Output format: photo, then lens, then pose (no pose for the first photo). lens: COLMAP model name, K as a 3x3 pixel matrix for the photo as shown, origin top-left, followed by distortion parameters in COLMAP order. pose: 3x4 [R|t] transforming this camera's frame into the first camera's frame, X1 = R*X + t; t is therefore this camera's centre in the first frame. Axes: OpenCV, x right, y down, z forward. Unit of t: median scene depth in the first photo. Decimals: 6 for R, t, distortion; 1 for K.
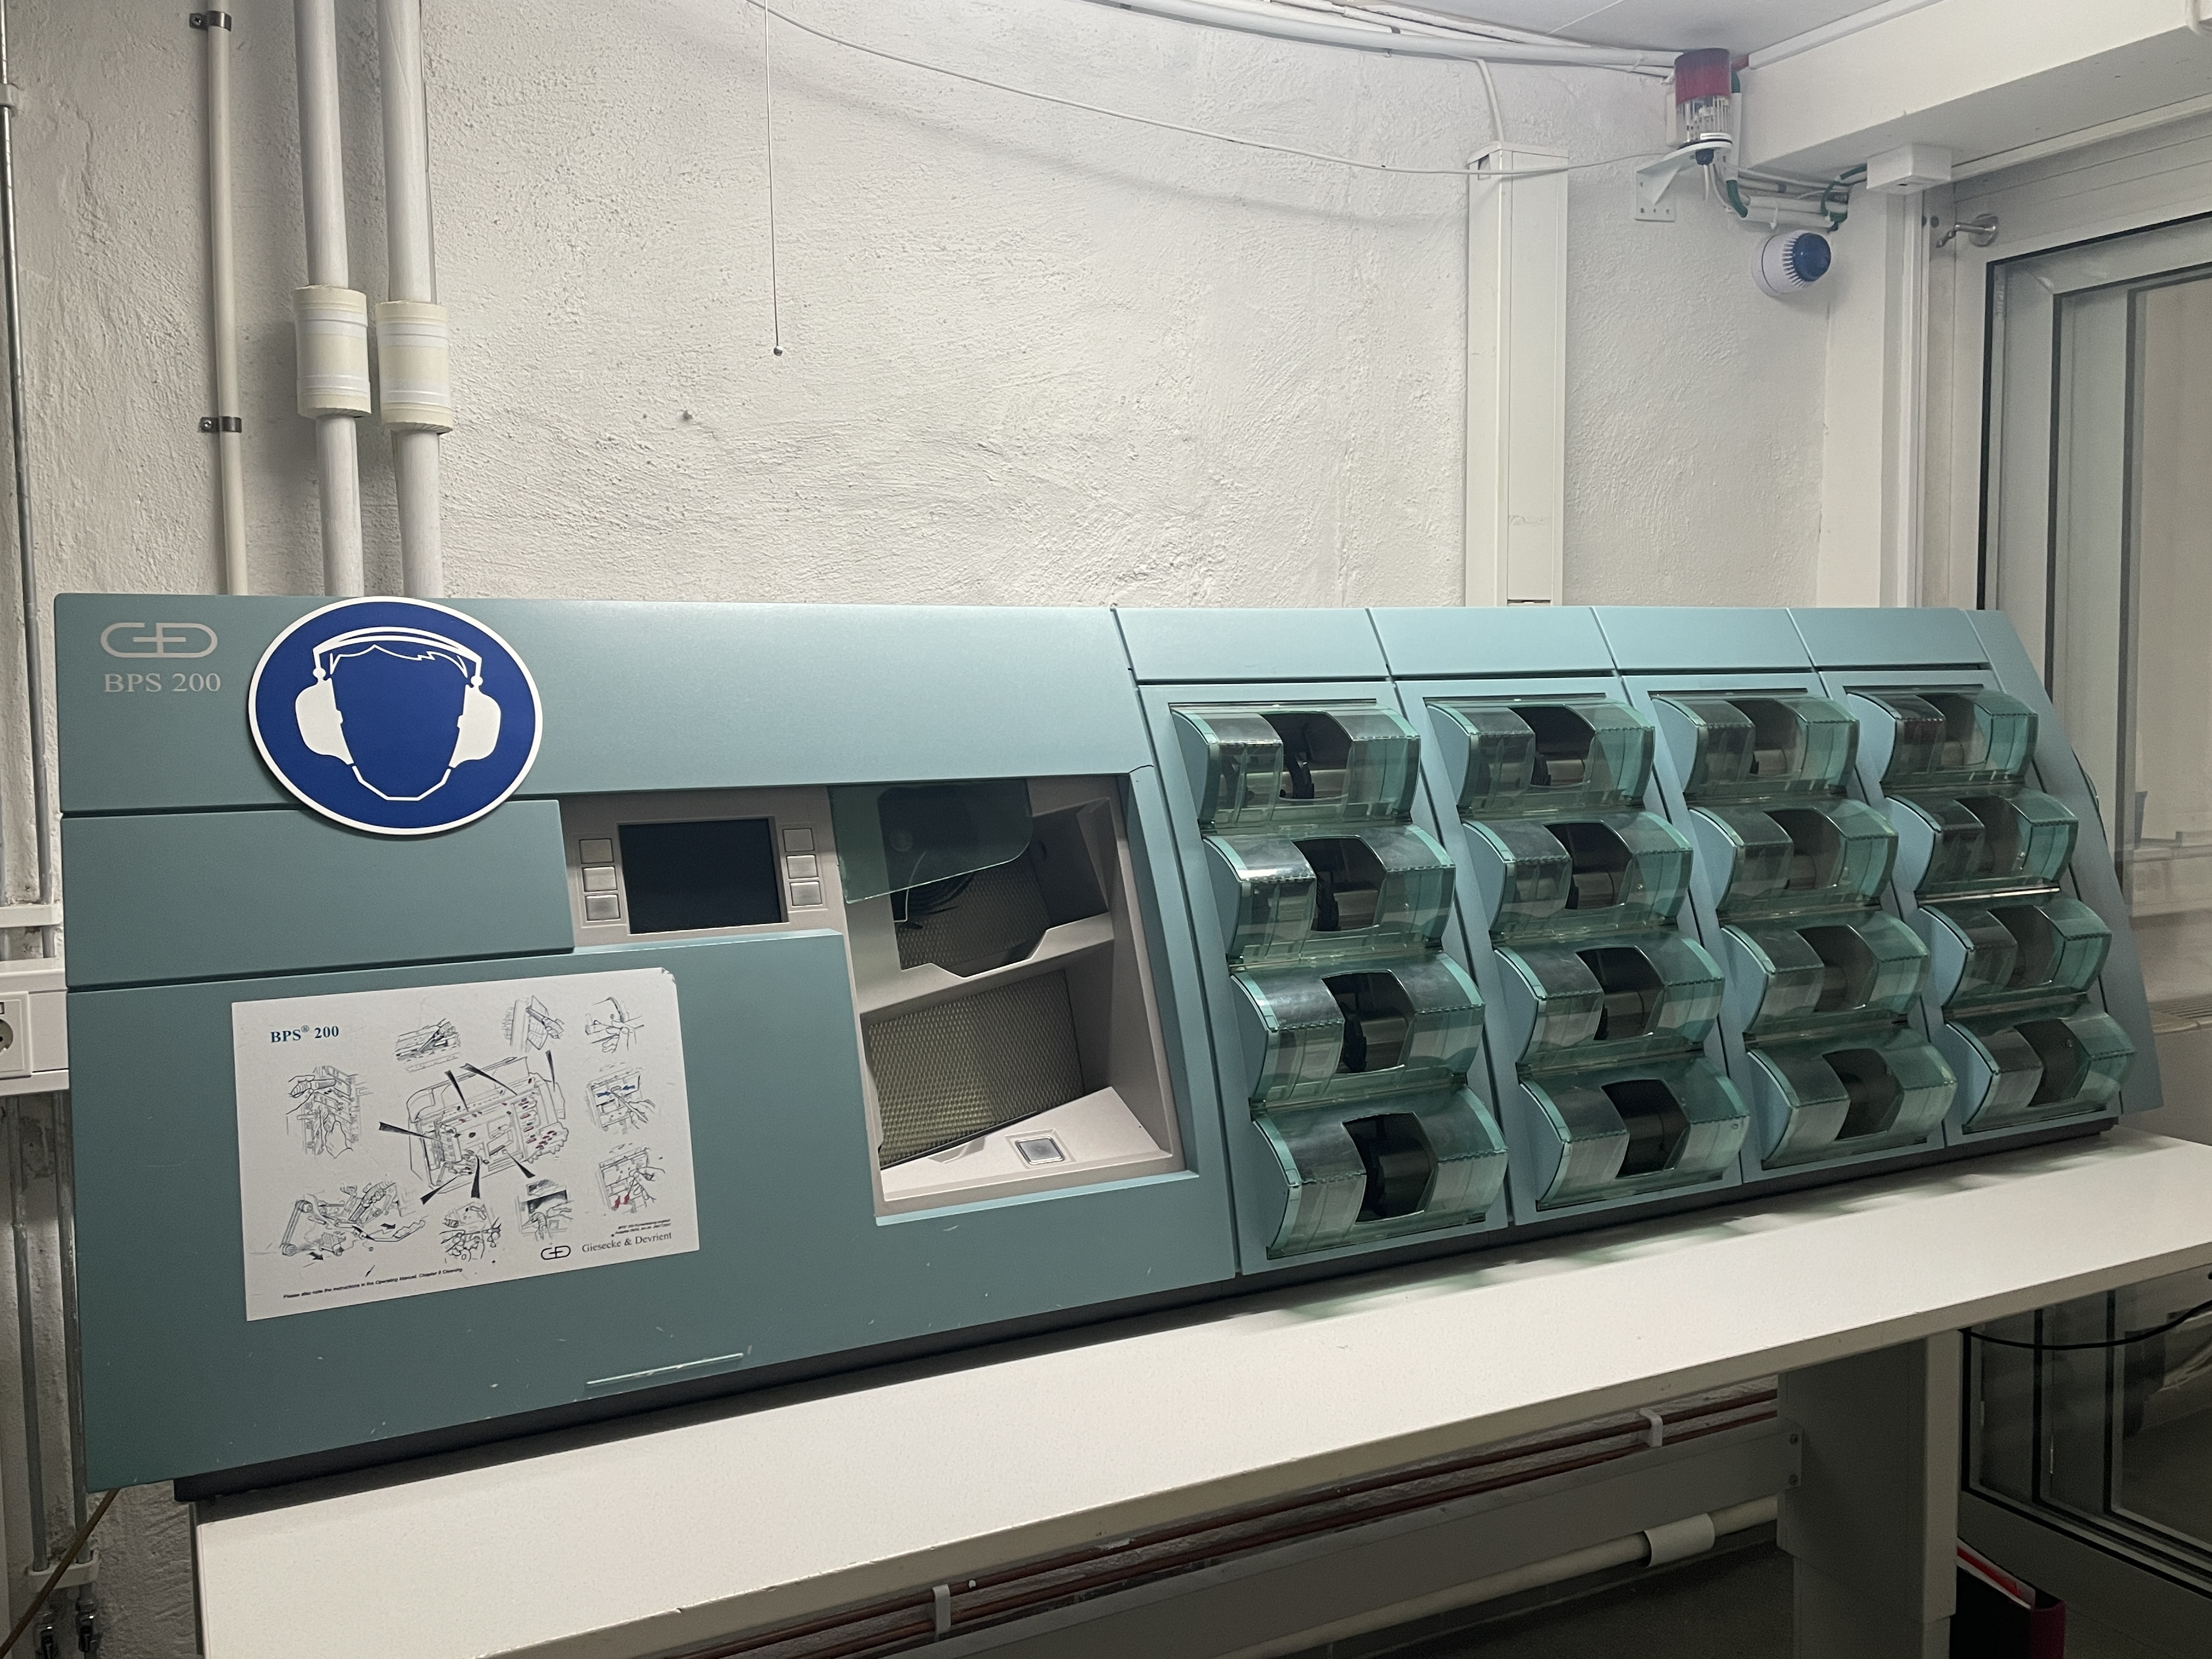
lens RADIAL K [[1898.5, 0, 1106.0], [0, 1898.5, 829.5], [0, 0, 1]] dist [0.095269, -0.237432]
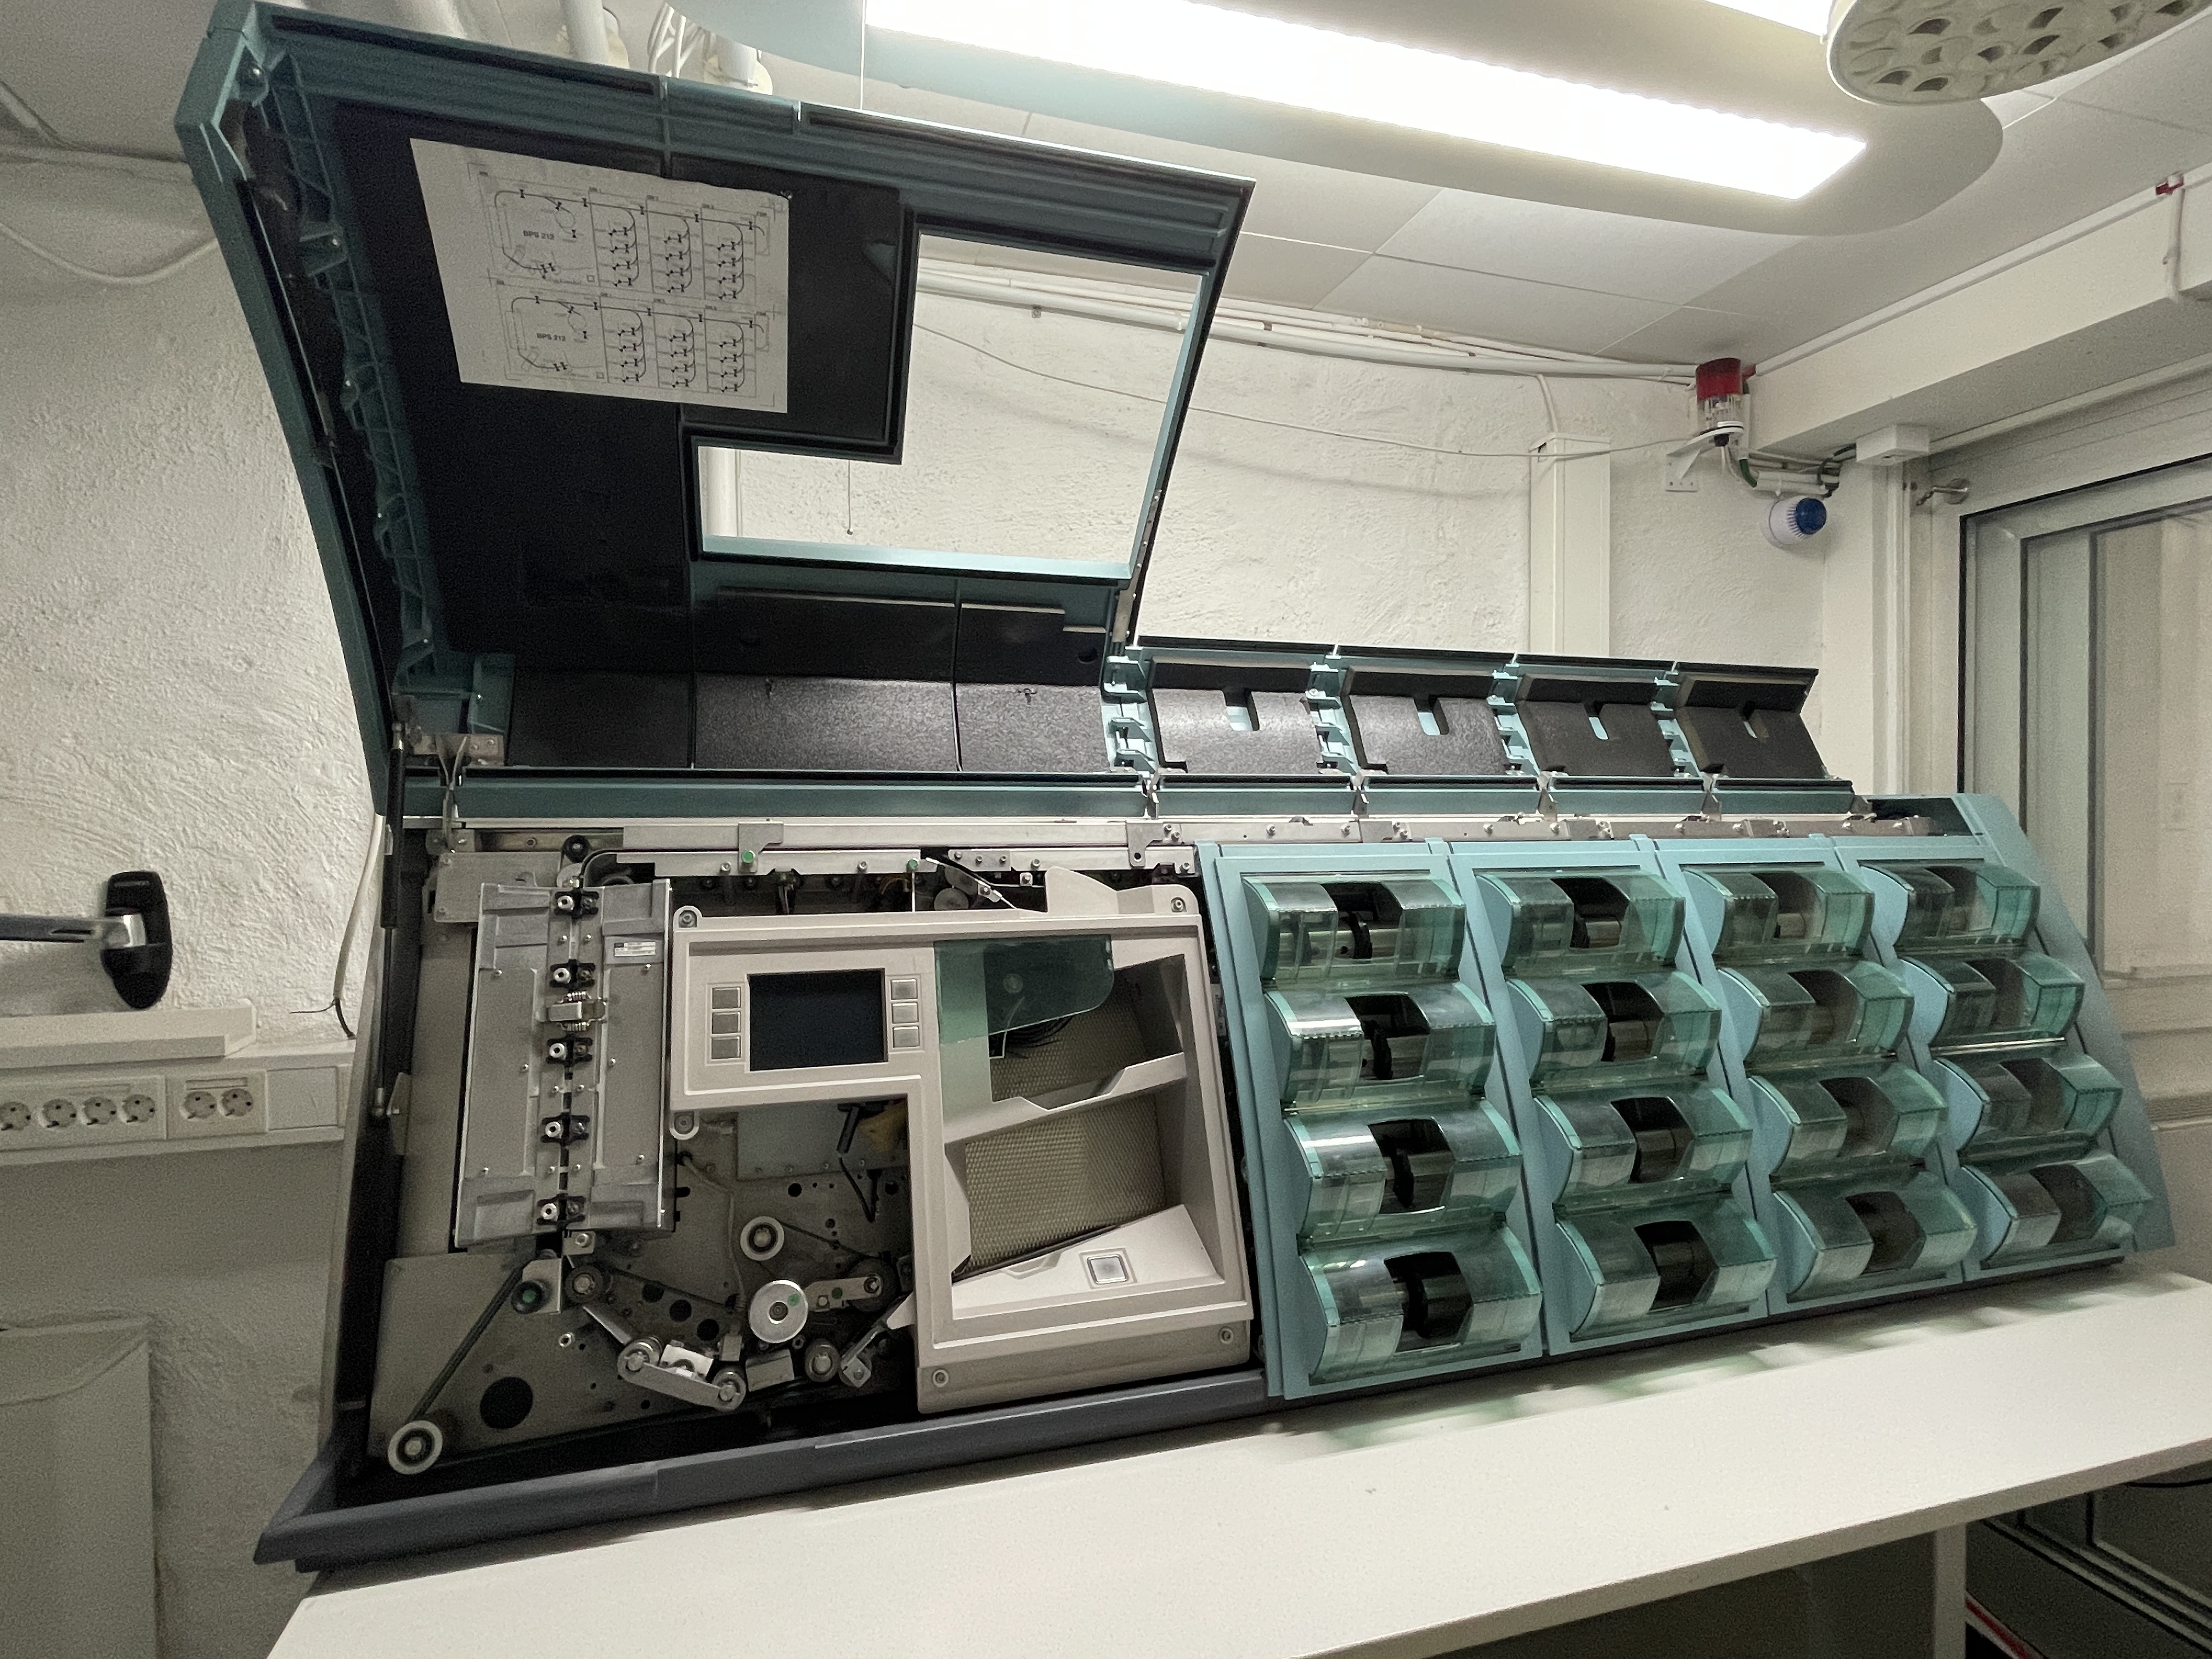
lens RADIAL K [[1168.4, 0, 1112.3], [0, 1168.4, 841.1], [0, 0, 1]] dist [-0.020292, 0.000374]
pose [[0.984062, 0.013457, -0.177318, 0.074557], [-0.024306, 0.997953, -0.059153, -0.037575], [0.176159, 0.062520, 0.982374, 0.260193]]
